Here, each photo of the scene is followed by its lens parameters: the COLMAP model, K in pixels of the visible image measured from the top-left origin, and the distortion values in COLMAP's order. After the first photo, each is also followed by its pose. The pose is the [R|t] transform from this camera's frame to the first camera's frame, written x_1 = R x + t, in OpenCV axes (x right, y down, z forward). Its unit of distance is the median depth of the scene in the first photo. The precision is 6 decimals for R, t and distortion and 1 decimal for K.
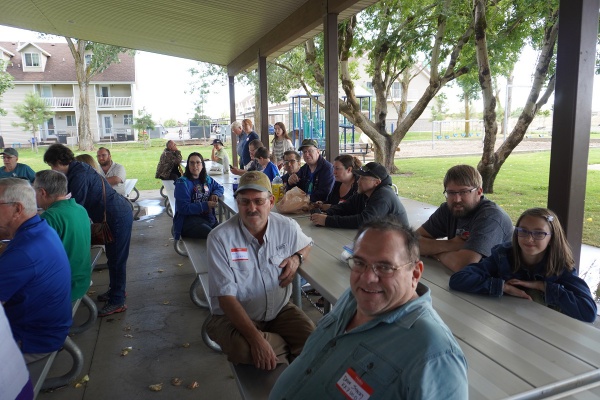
lens RADIAL K [[435.6, 0, 300.0], [0, 435.6, 200.0], [0, 0, 1]] dist [-0.031322, 0.002141]
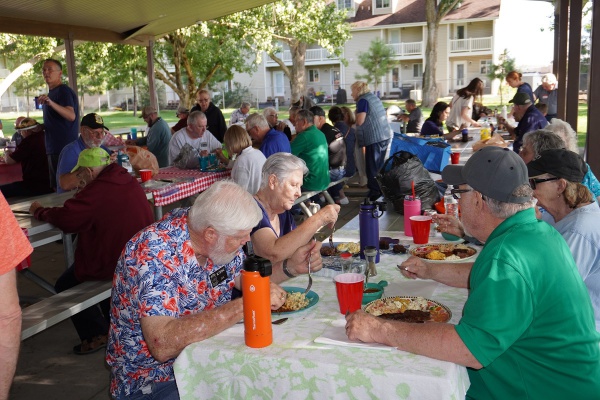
lens RADIAL K [[611.5, 0, 300.0], [0, 611.5, 200.0], [0, 0, 1]] dist [-0.000826, 0.001034]
pose [[0.768769, 0.104816, -0.630878, 0.065290], [-0.083593, 0.994483, 0.063363, 0.008702], [0.634040, 0.004026, 0.773290, -0.054085]]
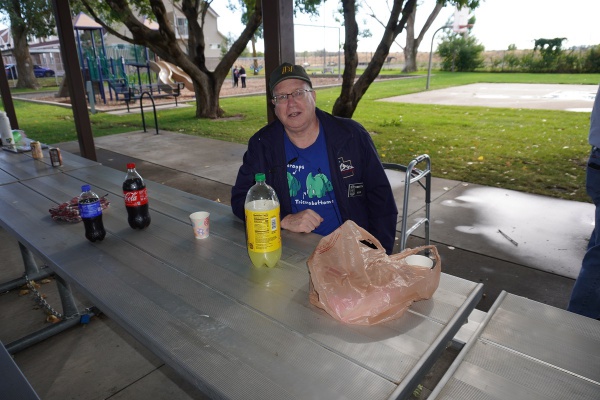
lens RADIAL K [[406.1, 0, 300.0], [0, 406.1, 200.0], [0, 0, 1]] dist [-0.020398, 0.001062]
pose [[0.879925, -0.155855, 0.448822, -0.014683], [0.086760, 0.981491, 0.170730, -0.008646], [-0.467123, -0.111290, 0.877160, 0.071255]]
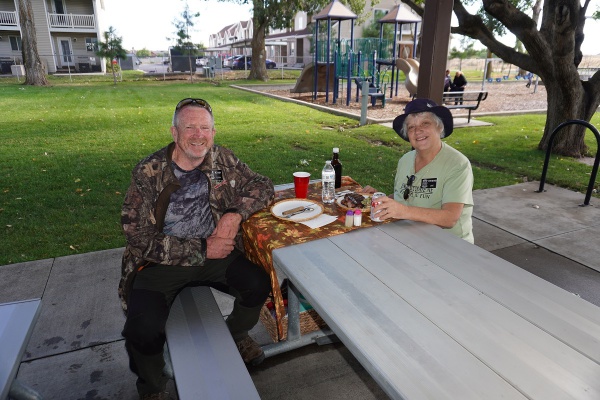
lens RADIAL K [[406.1, 0, 300.0], [0, 406.1, 200.0], [0, 0, 1]] dist [-0.020398, 0.001062]
pose [[0.997359, 0.007587, 0.072225, -0.070867], [-0.019174, 0.986749, 0.161117, -0.032784], [-0.070046, -0.162077, 0.984289, 0.211893]]
